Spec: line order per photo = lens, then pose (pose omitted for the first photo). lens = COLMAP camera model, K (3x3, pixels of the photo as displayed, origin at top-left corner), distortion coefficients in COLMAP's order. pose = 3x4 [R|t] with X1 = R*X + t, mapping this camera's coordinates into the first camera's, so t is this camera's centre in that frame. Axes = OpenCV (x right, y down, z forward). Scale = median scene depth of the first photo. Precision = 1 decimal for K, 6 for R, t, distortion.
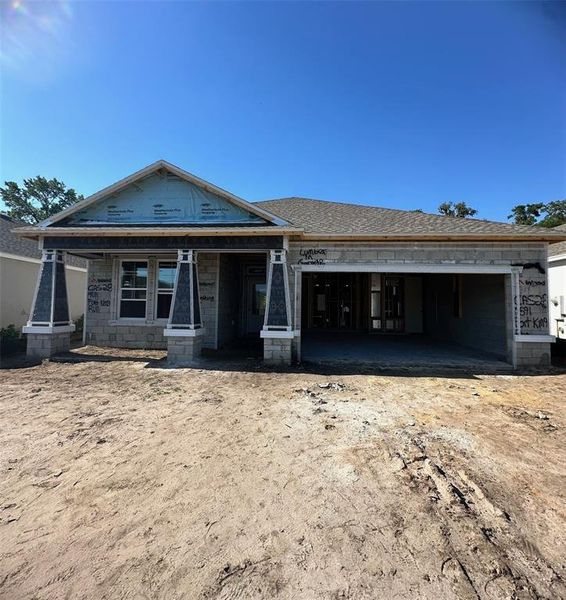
lens RADIAL K [[310.4, 0, 283.0], [0, 310.4, 284.6], [0, 0, 1]] dist [0.000001, 0.000381]
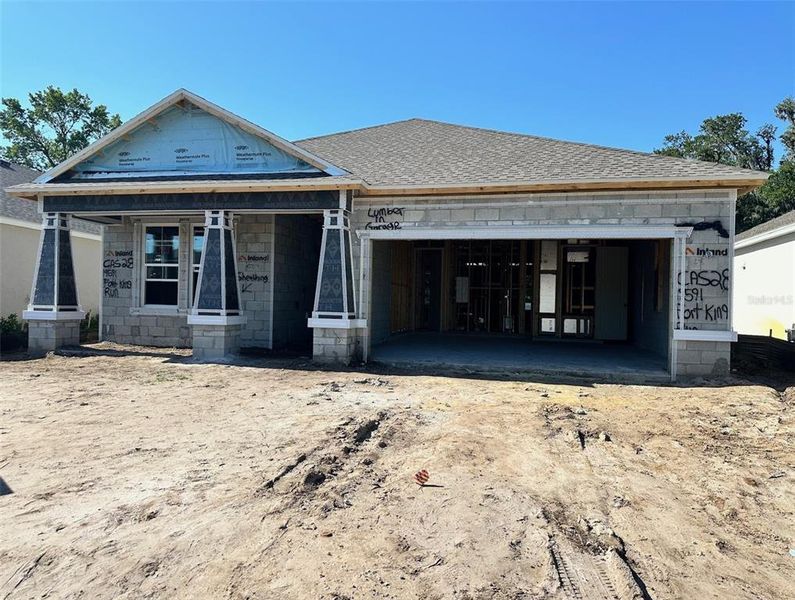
lens RADIAL K [[597.0, 0, 400.1], [0, 597.0, 301.6], [0, 0, 1]] dist [0.082946, -0.100239]
pose [[0.987087, 0.007071, -0.160026, 0.358199], [0.001868, 0.998449, 0.055640, 0.026324], [0.160172, -0.055221, 0.985543, -0.369828]]
